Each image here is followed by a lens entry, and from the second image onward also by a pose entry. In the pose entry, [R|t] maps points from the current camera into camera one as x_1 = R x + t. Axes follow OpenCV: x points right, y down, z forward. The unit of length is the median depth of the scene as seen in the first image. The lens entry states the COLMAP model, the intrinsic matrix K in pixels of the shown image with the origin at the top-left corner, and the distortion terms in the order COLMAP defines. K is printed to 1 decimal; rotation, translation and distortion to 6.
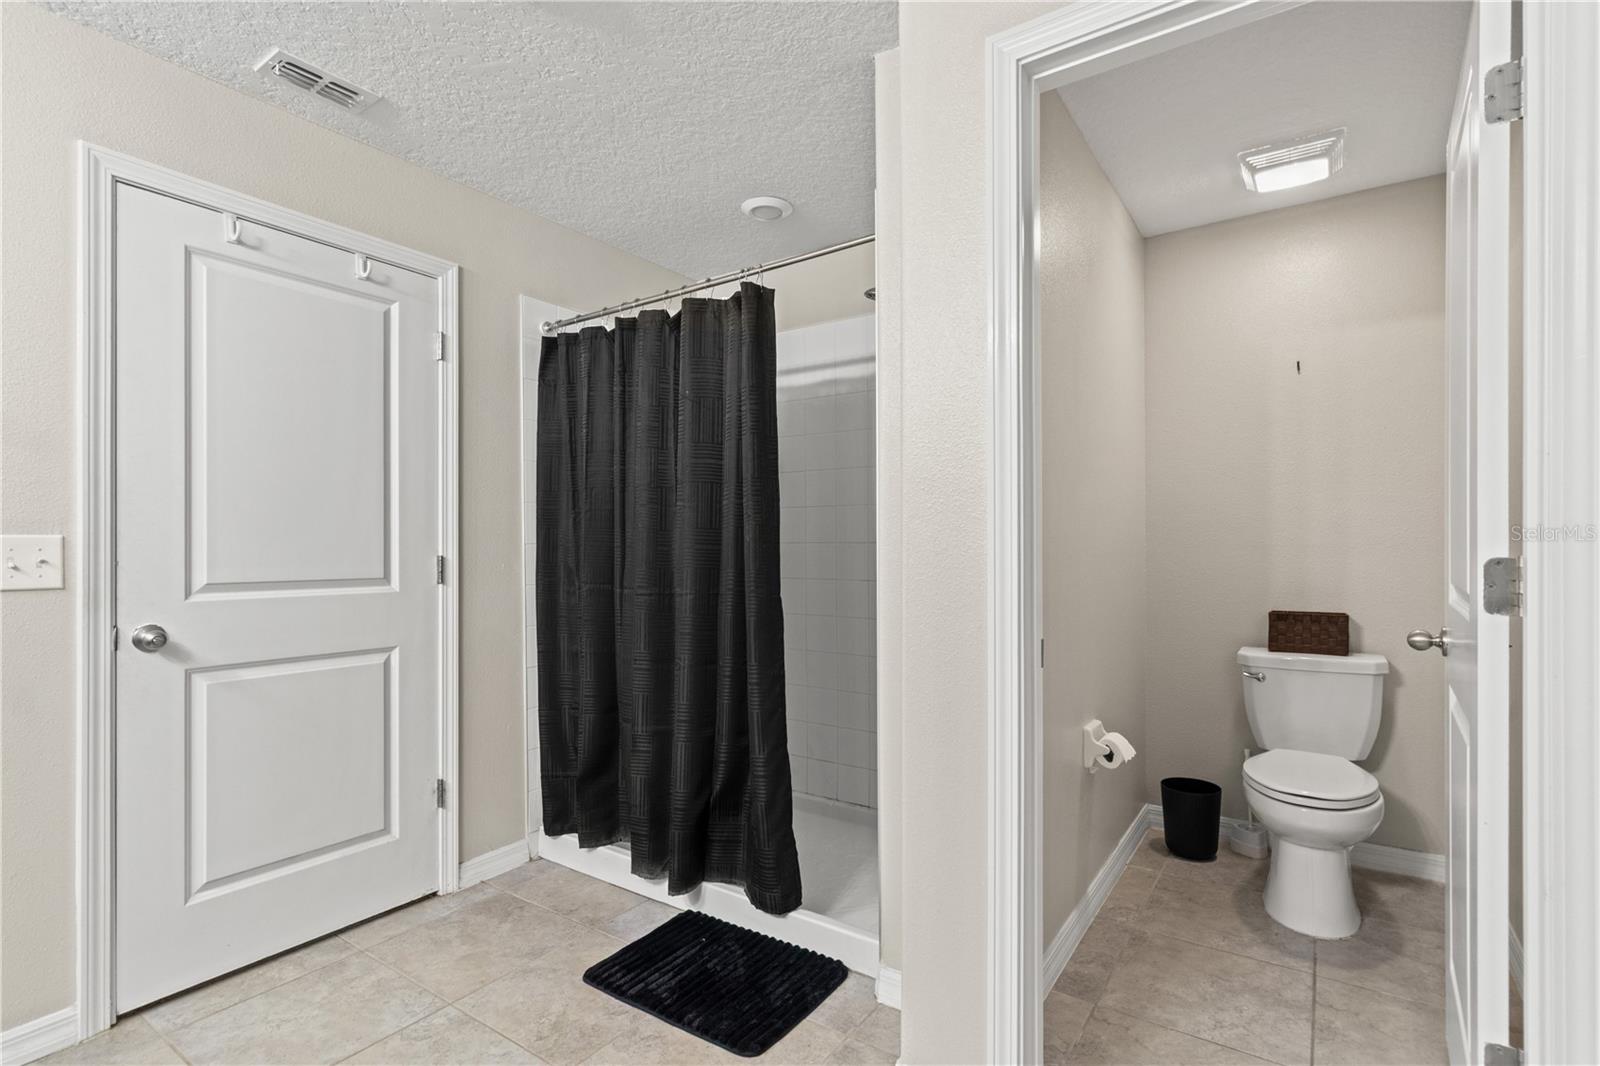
lens RADIAL K [[756.0, 0, 805.3], [0, 756.0, 545.5], [0, 0, 1]] dist [0.001832, 0.001587]
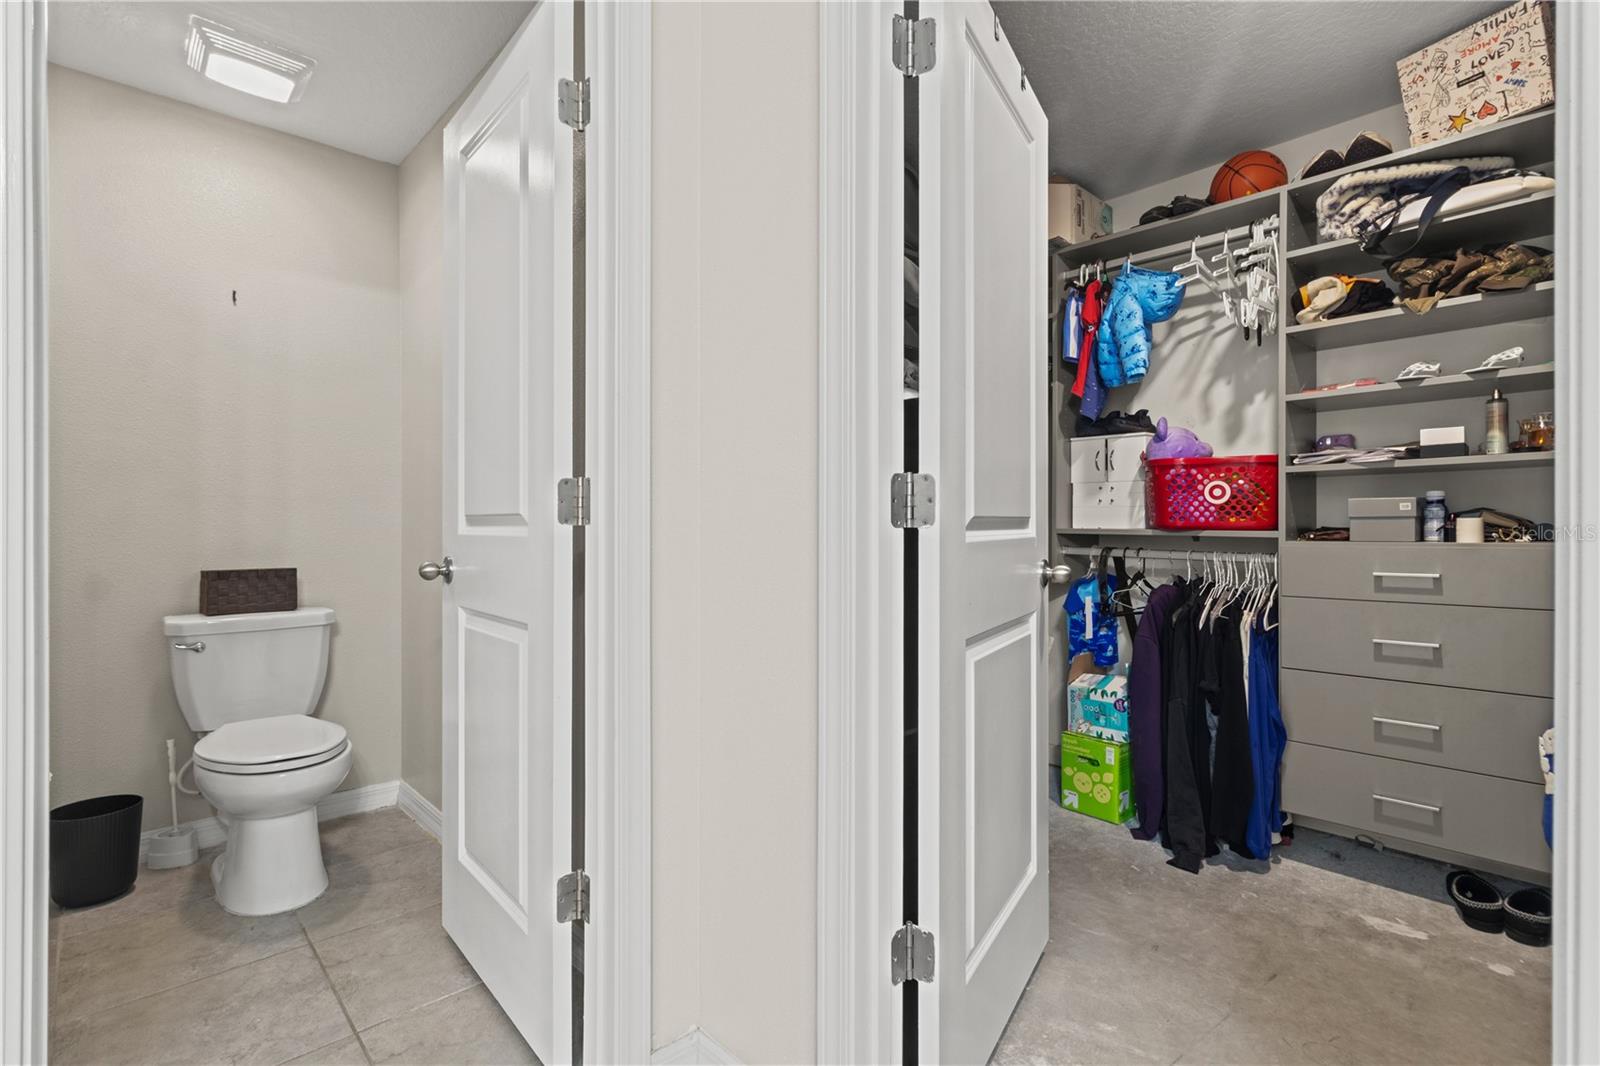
lens RADIAL K [[756.0, 0, 803.4], [0, 756.0, 531.8], [0, 0, 1]] dist [0.001832, 0.001587]
pose [[0.208230, 0.009385, 0.978035, -0.104881], [-0.004887, 0.999951, -0.008554, 0.057828], [-0.978068, -0.002999, 0.208266, 0.191389]]
